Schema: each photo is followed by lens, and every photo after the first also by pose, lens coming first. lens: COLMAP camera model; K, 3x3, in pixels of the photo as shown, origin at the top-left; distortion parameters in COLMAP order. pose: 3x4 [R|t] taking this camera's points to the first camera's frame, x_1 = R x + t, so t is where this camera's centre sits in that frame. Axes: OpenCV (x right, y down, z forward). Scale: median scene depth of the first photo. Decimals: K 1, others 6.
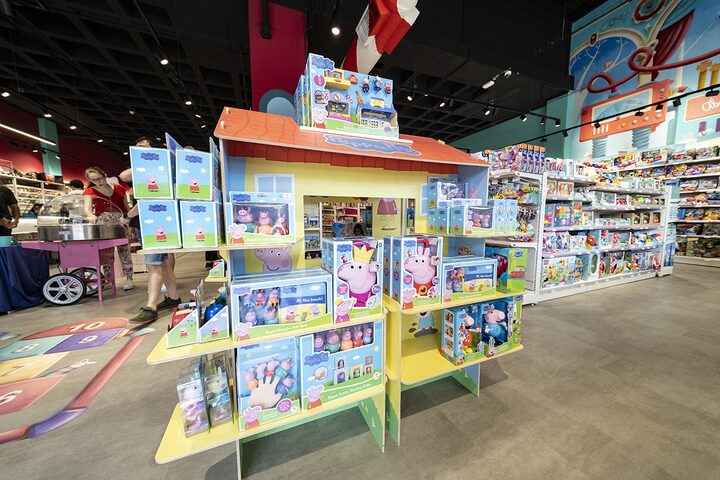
lens RADIAL K [[248.6, 0, 357.9], [0, 248.6, 240.3], [0, 0, 1]] dist [0.013910, -0.004129]
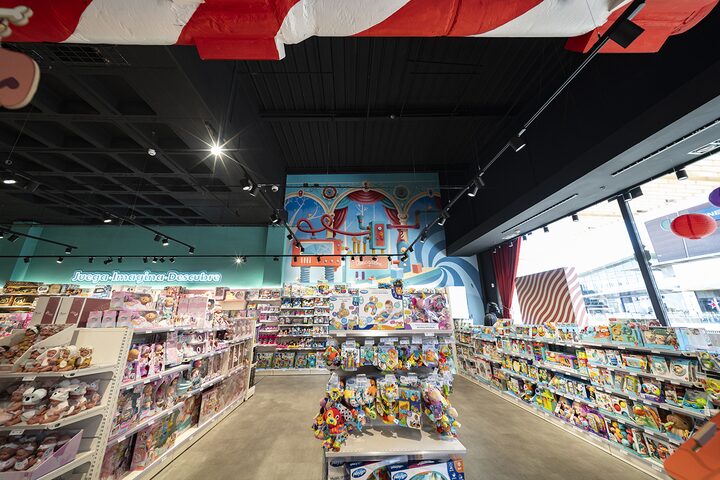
lens RADIAL K [[249.2, 0, 359.0], [0, 249.2, 239.5], [0, 0, 1]] dist [0.010911, -0.002354]
pose [[0.350115, 0.275727, 0.895206, -0.081257], [0.090685, 0.941229, -0.325369, -0.131097], [-0.932307, 0.195098, 0.304534, 0.410857]]
